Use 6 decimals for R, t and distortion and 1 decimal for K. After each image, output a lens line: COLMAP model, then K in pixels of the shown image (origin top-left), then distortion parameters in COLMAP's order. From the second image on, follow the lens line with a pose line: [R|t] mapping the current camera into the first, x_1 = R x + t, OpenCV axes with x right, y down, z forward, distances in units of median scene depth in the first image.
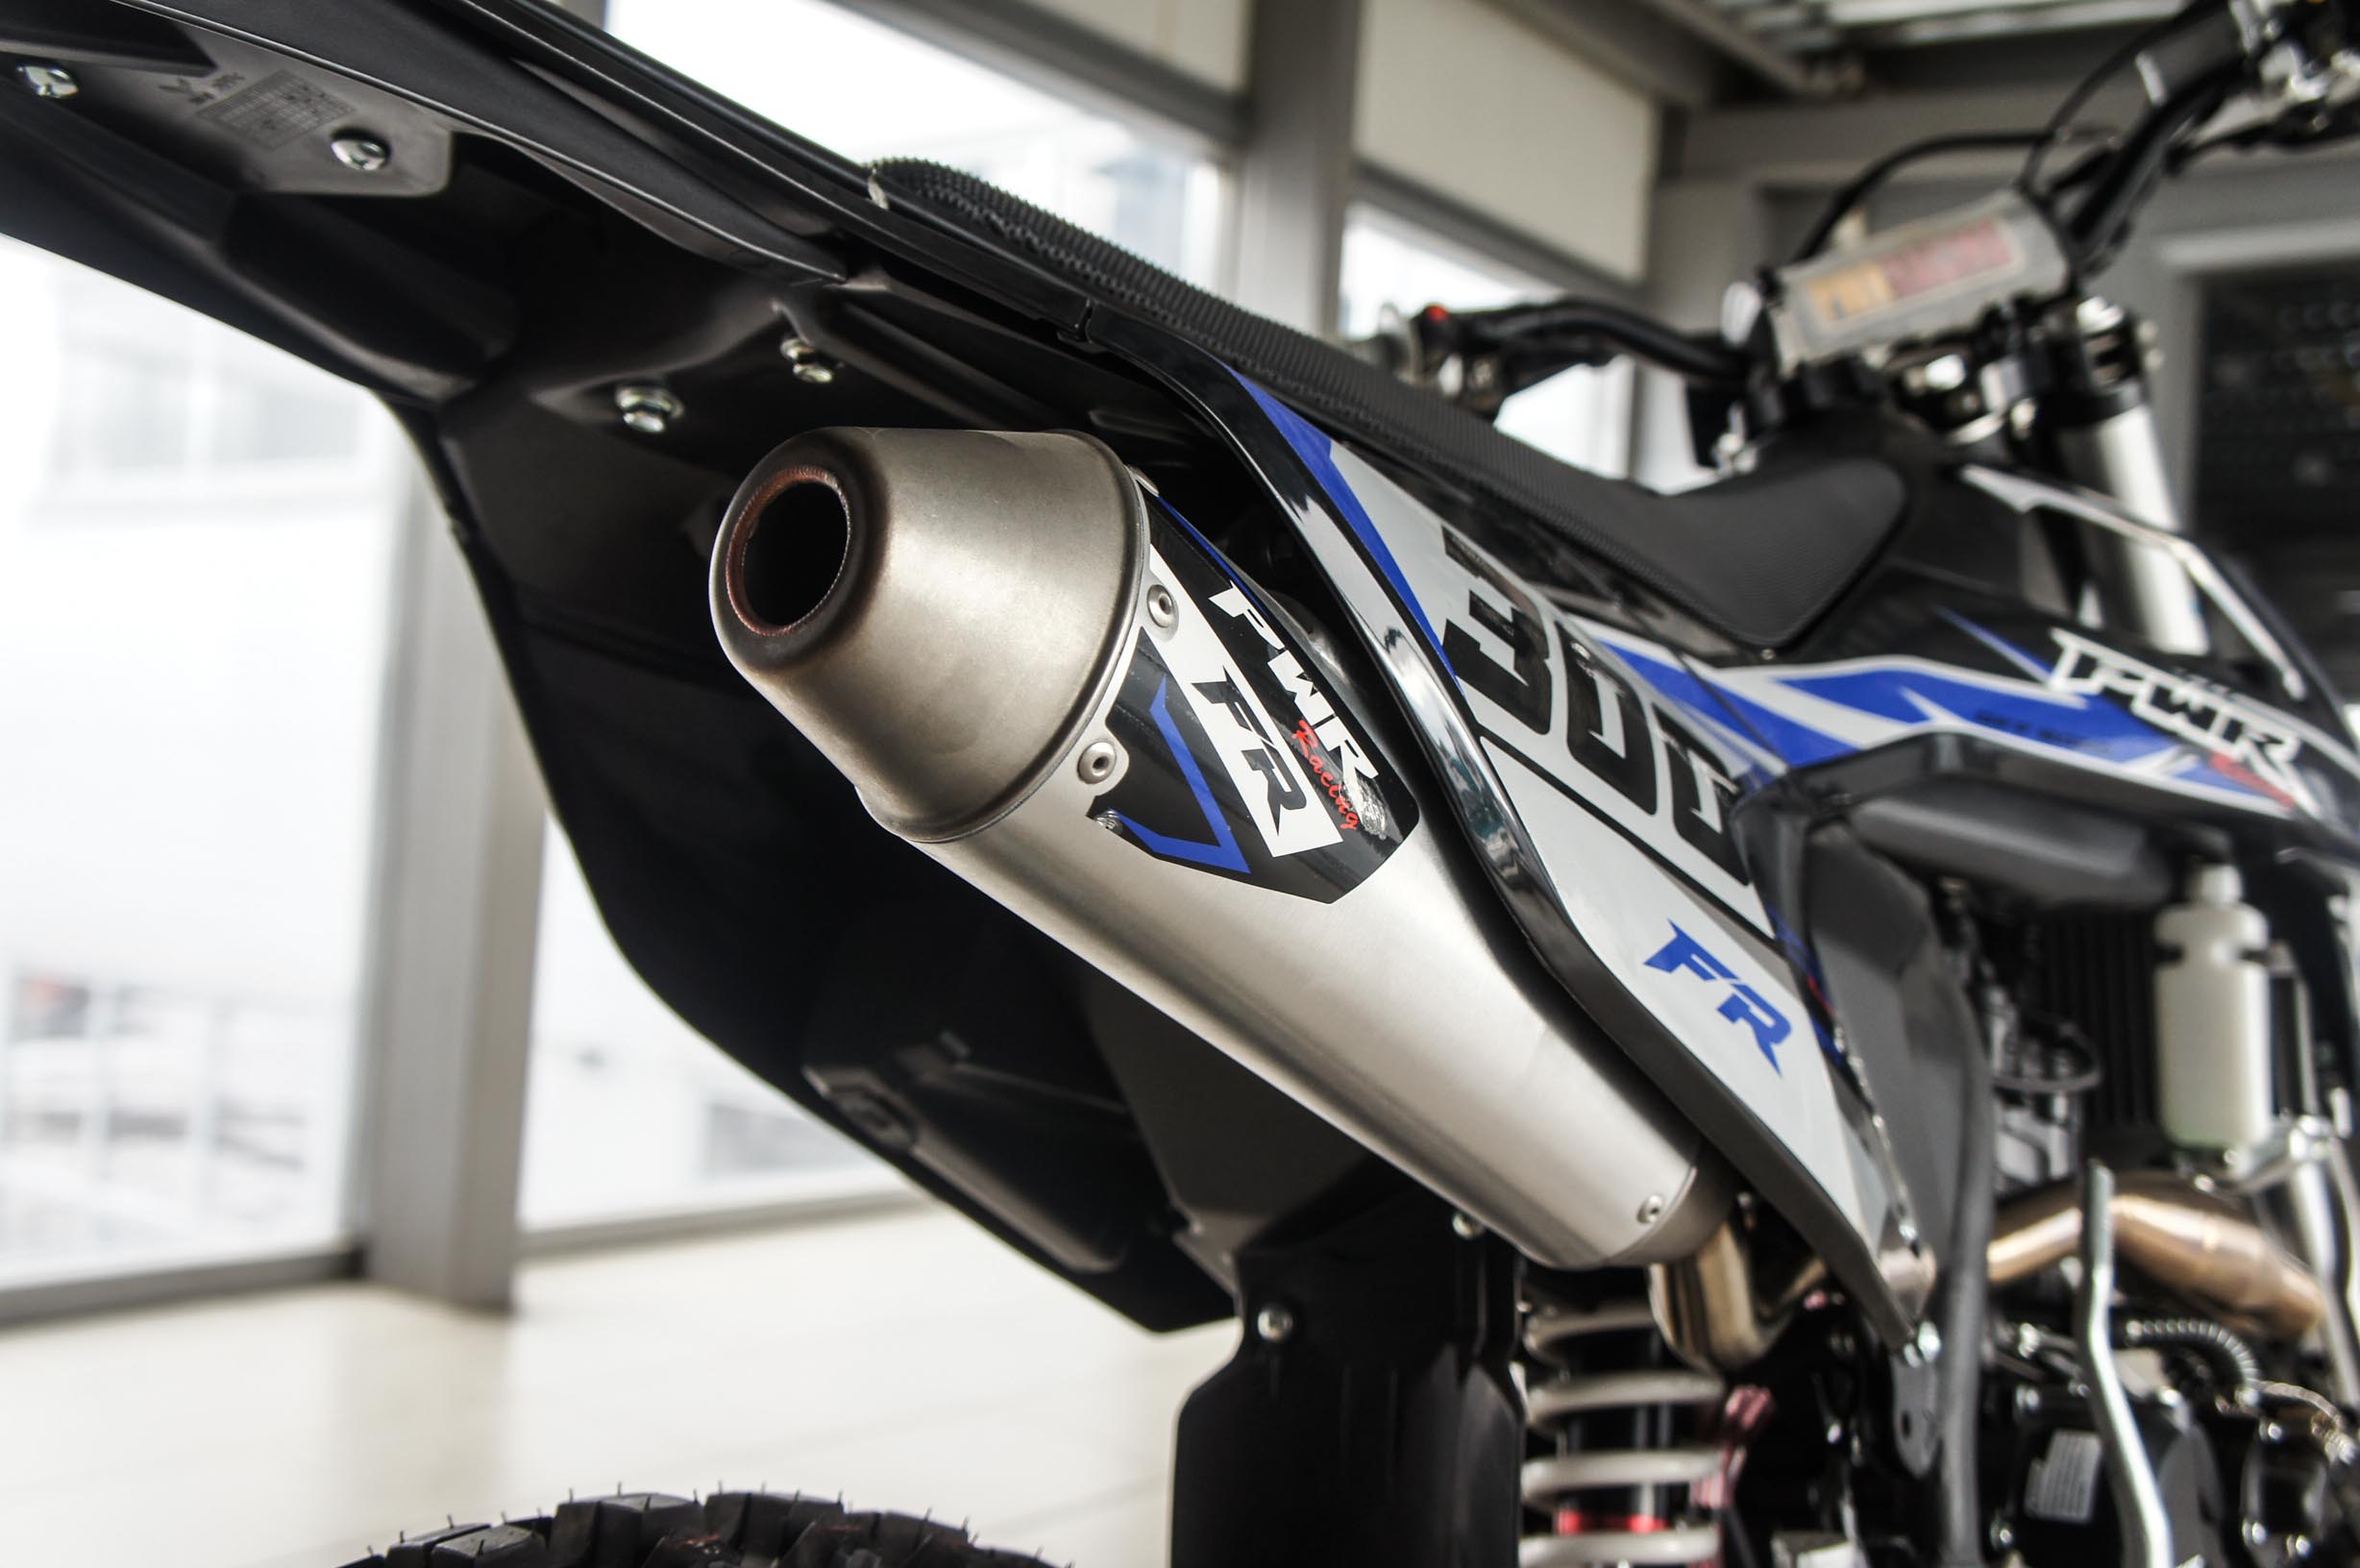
lens RADIAL K [[2370.6, 0, 1179.0], [0, 2370.6, 787.5], [0, 0, 1]] dist [0.010468, 0.000000]
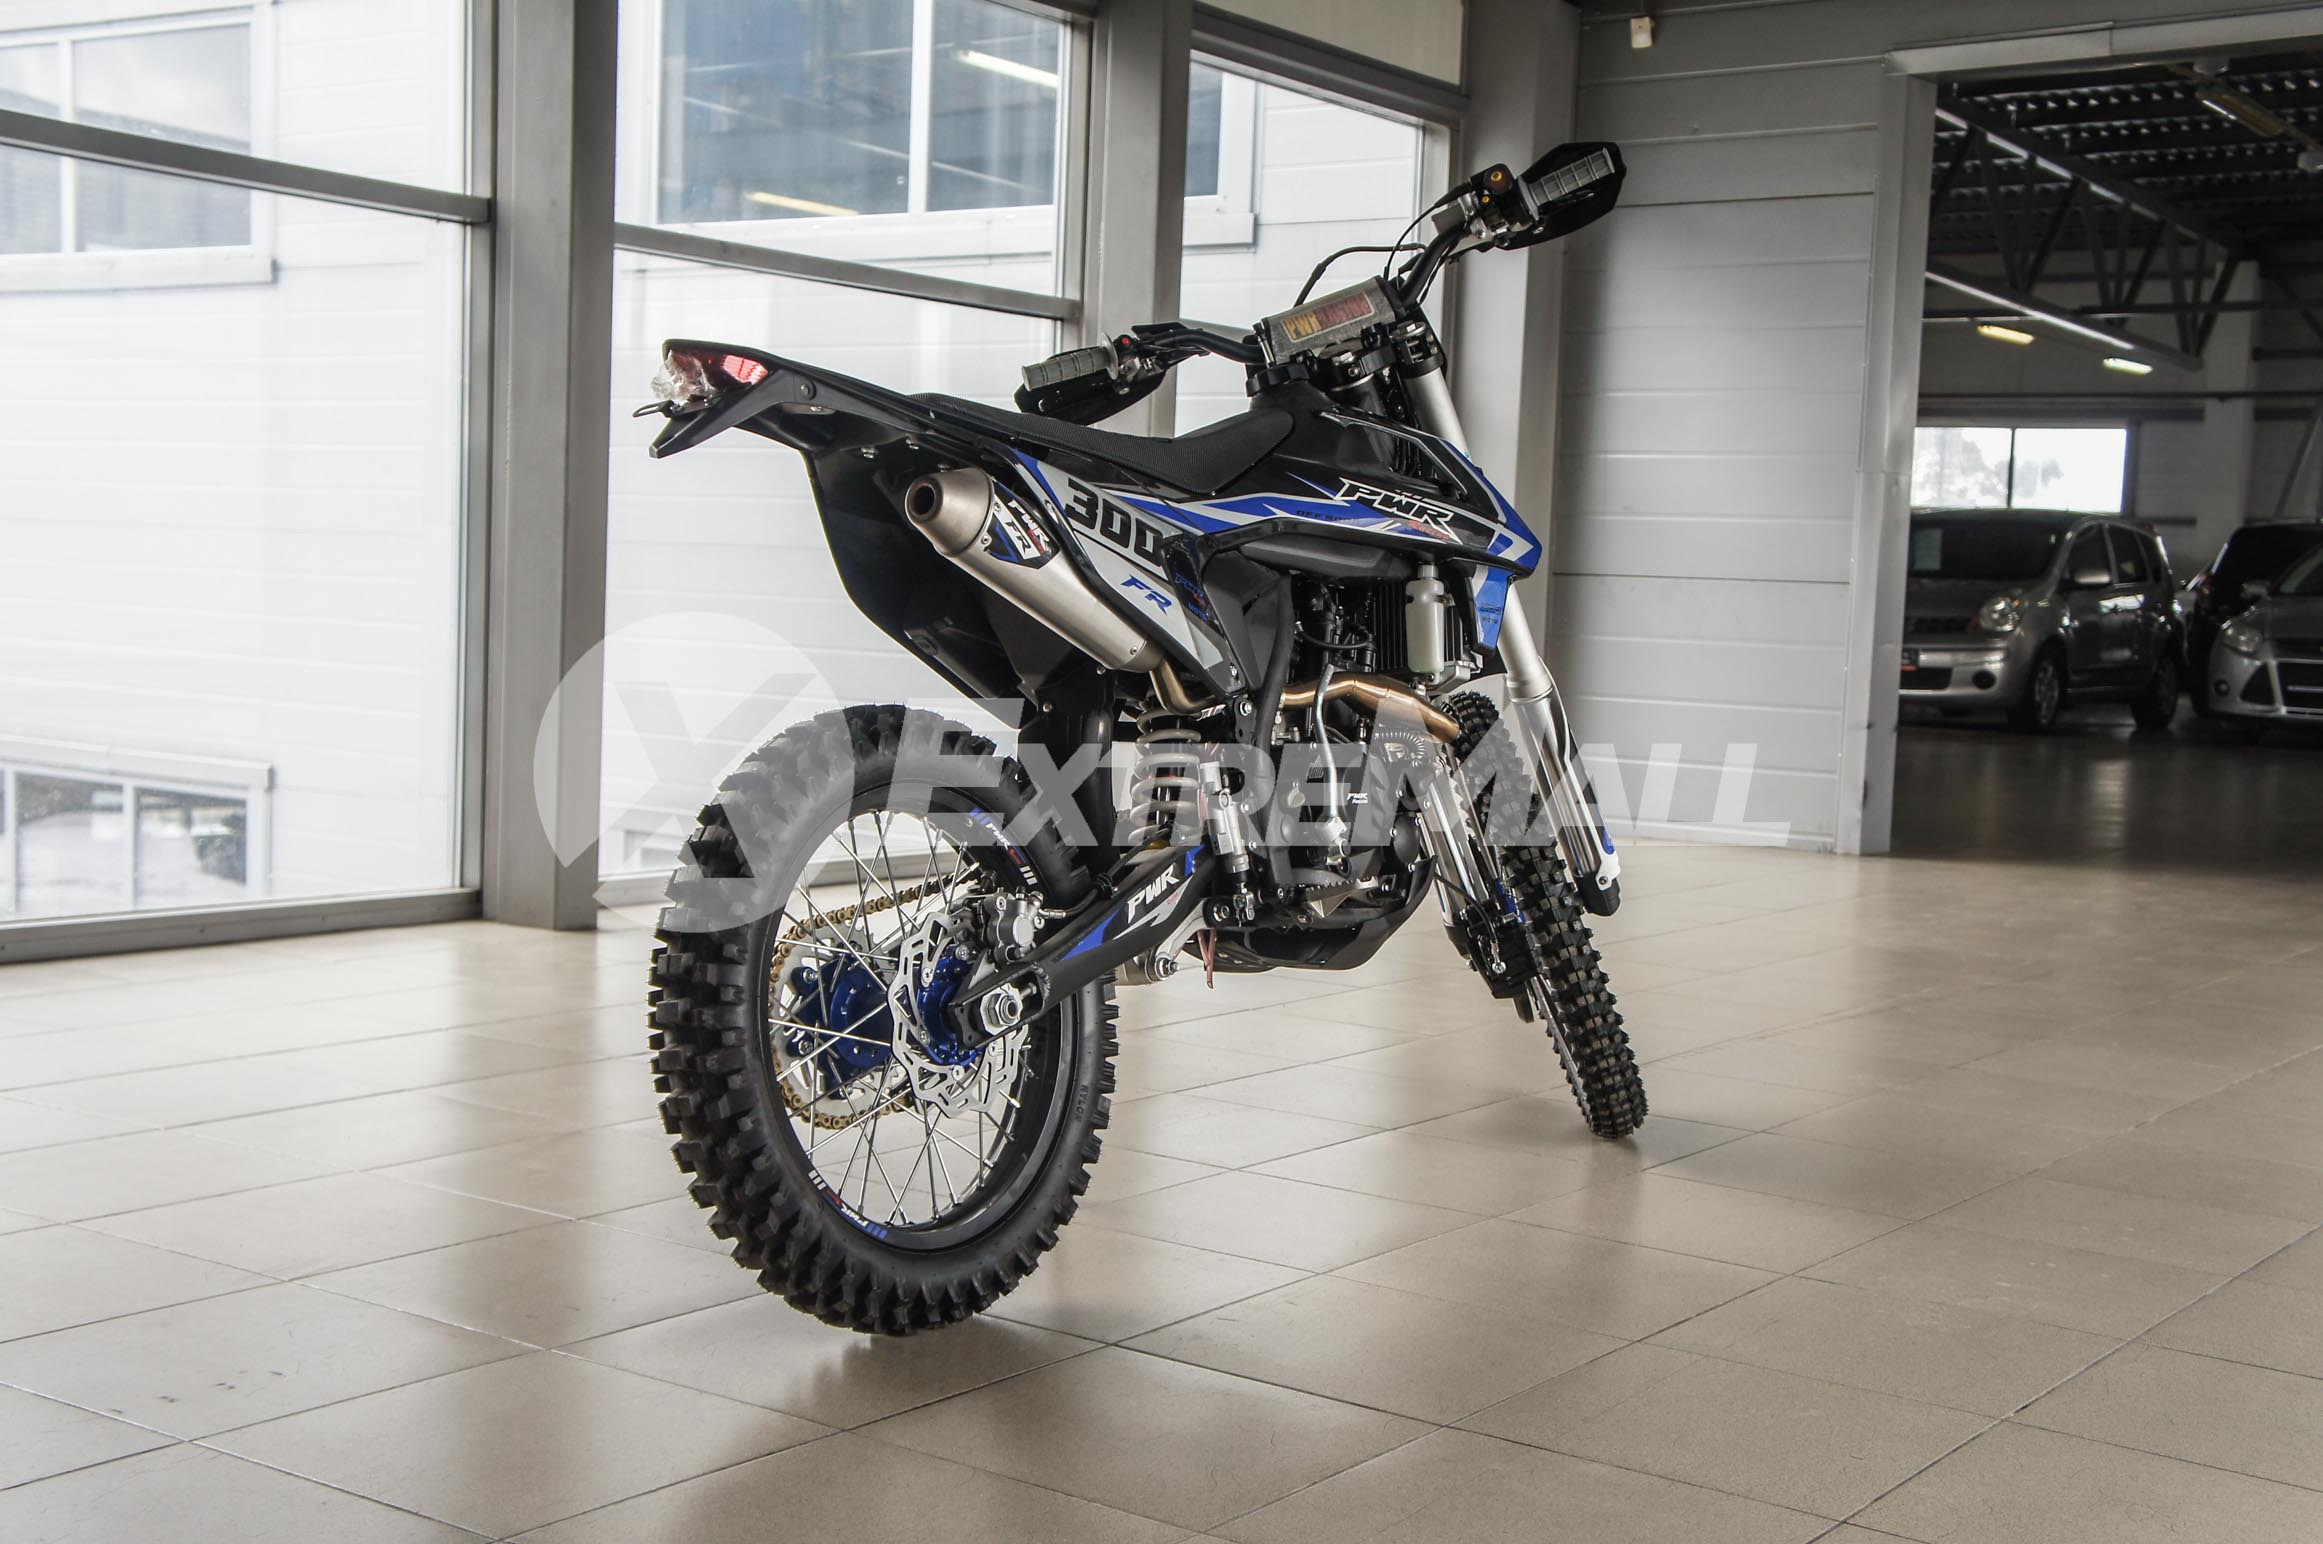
lens RADIAL K [[2763.1, 0, 1169.8], [0, 2763.1, 761.5], [0, 0, 1]] dist [0.107810, 0.000000]
pose [[0.999281, -0.030136, 0.022993, 0.154176], [0.028271, 0.996589, 0.077535, 0.010510], [-0.025252, -0.076829, 0.996724, -3.630740]]
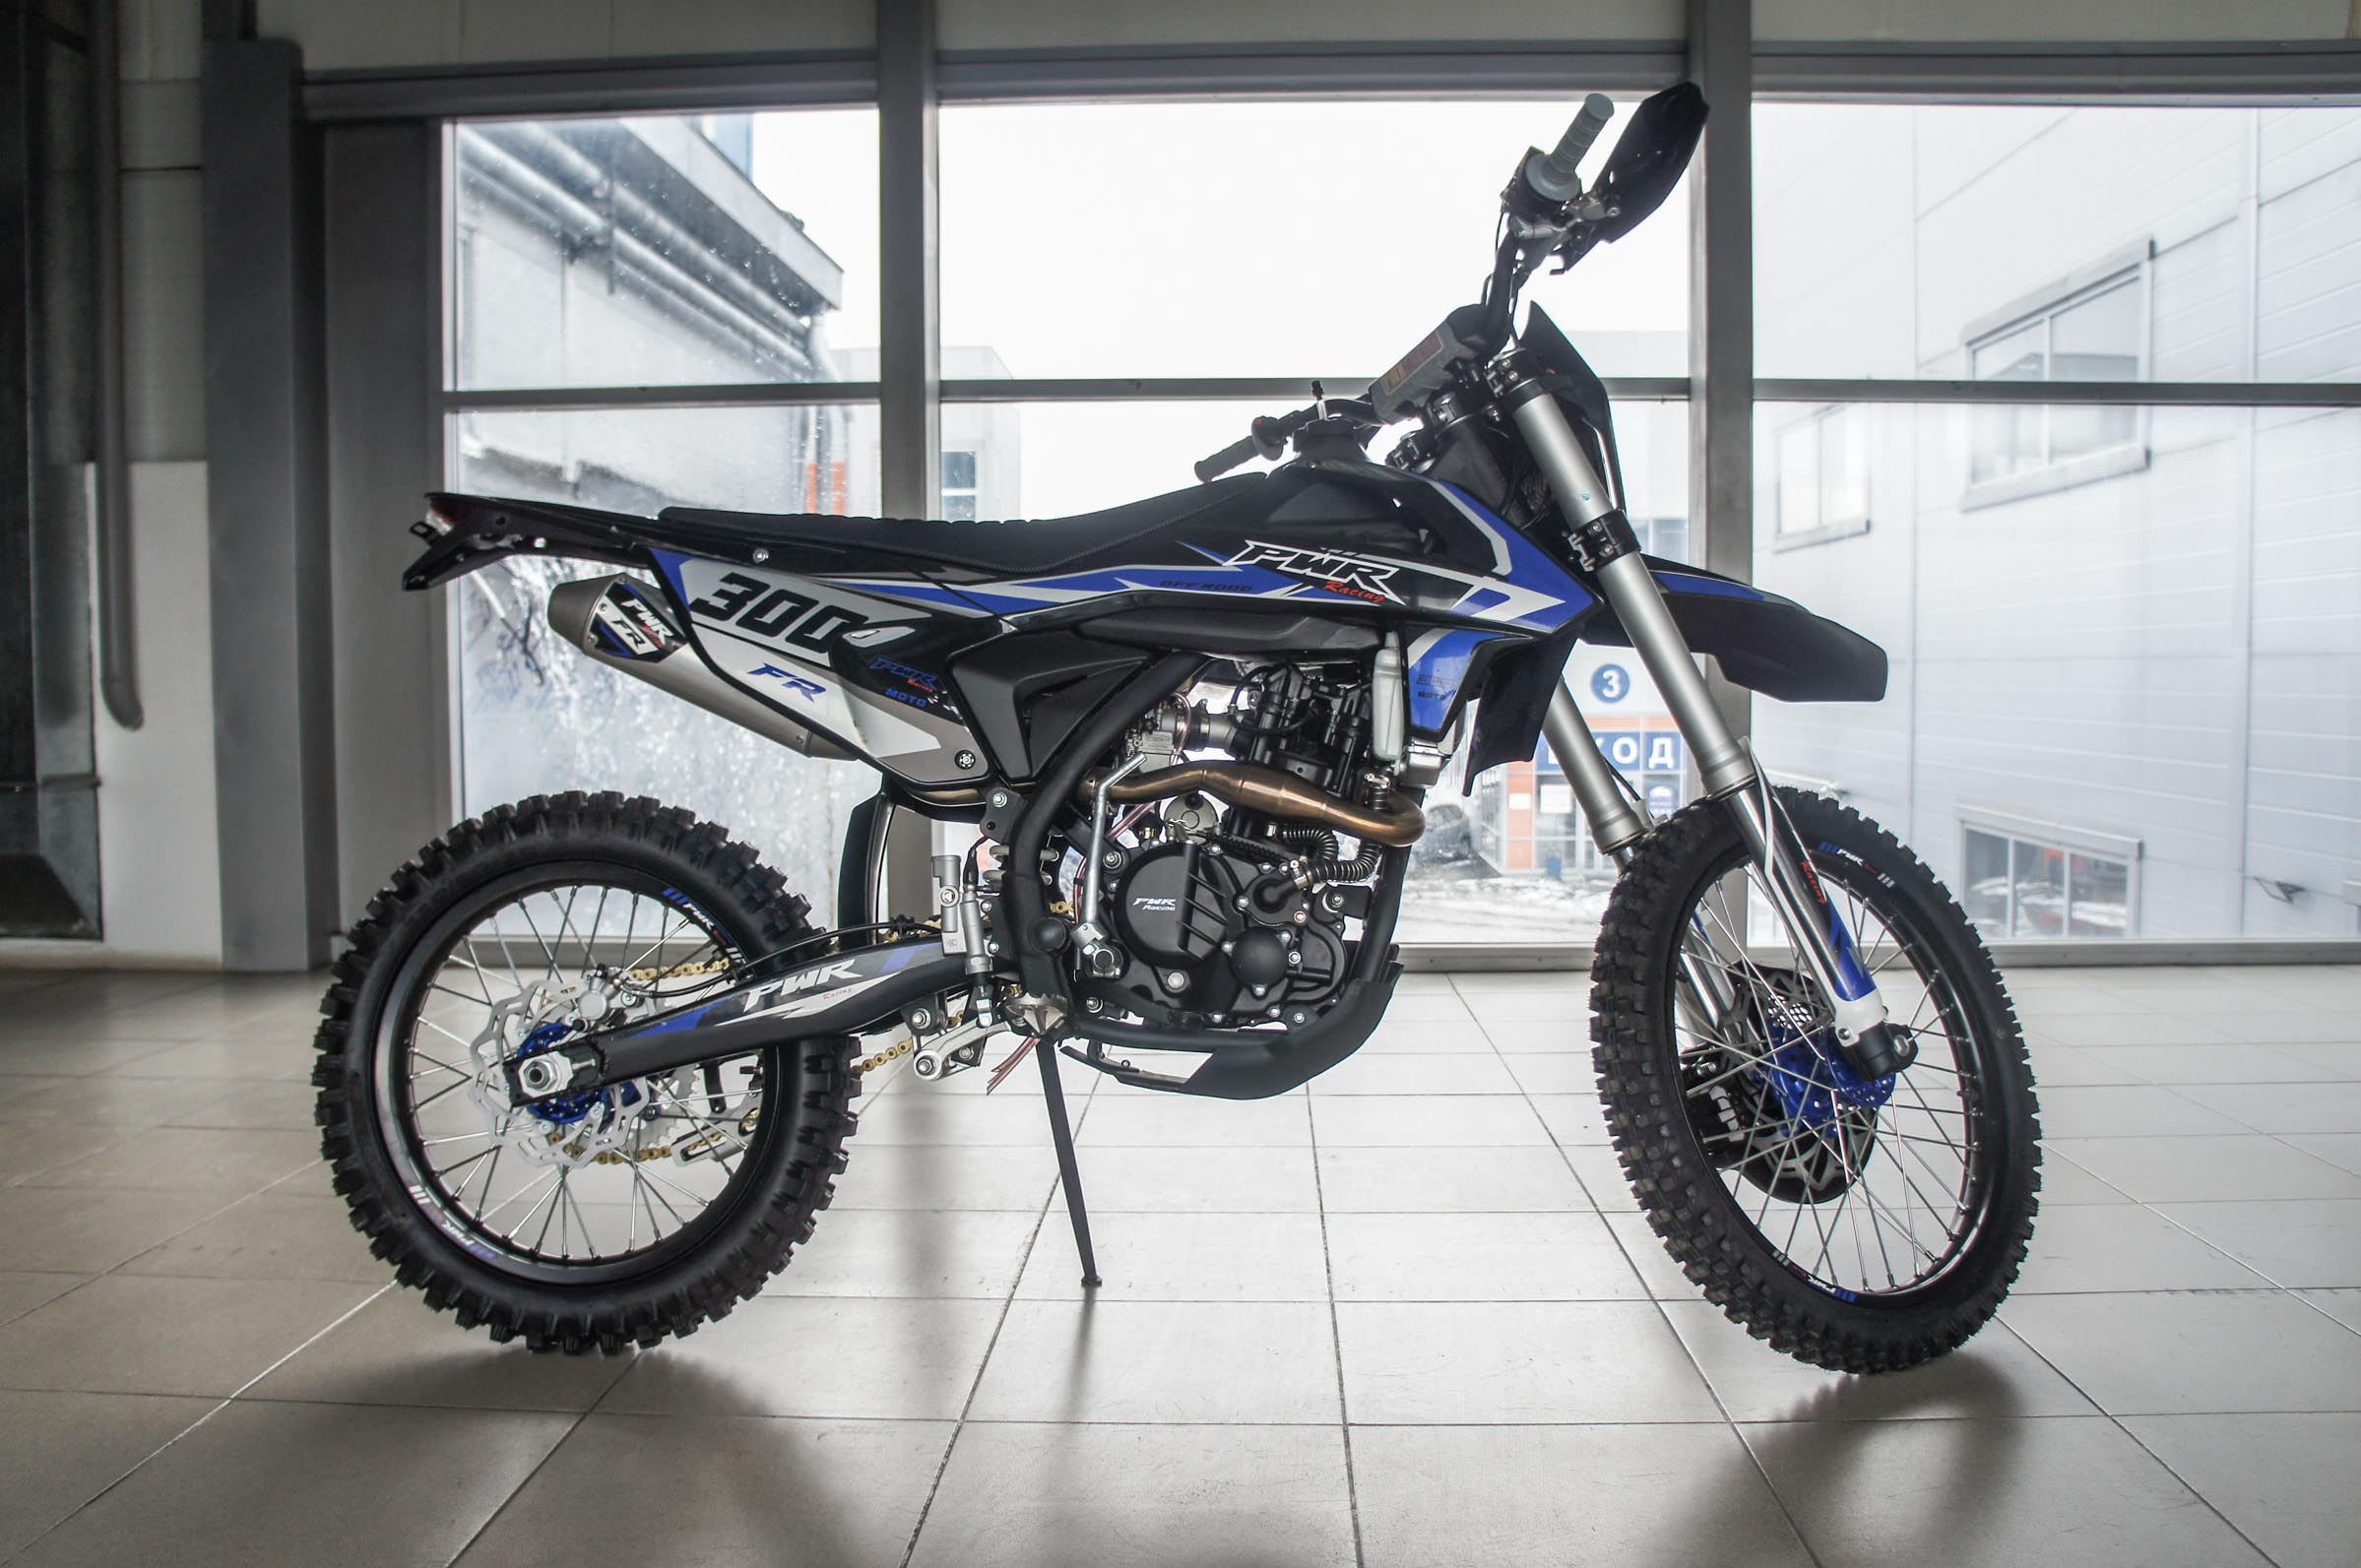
lens RADIAL K [[1890.0, 0, 1185.4], [0, 1890.0, 791.6], [0, 0, 1]] dist [-0.084092, 0.001134]
pose [[0.582655, -0.021778, -0.812428, 3.139554], [0.055659, 0.998363, 0.013155, 0.265714], [0.810812, -0.052883, 0.582913, -0.286589]]
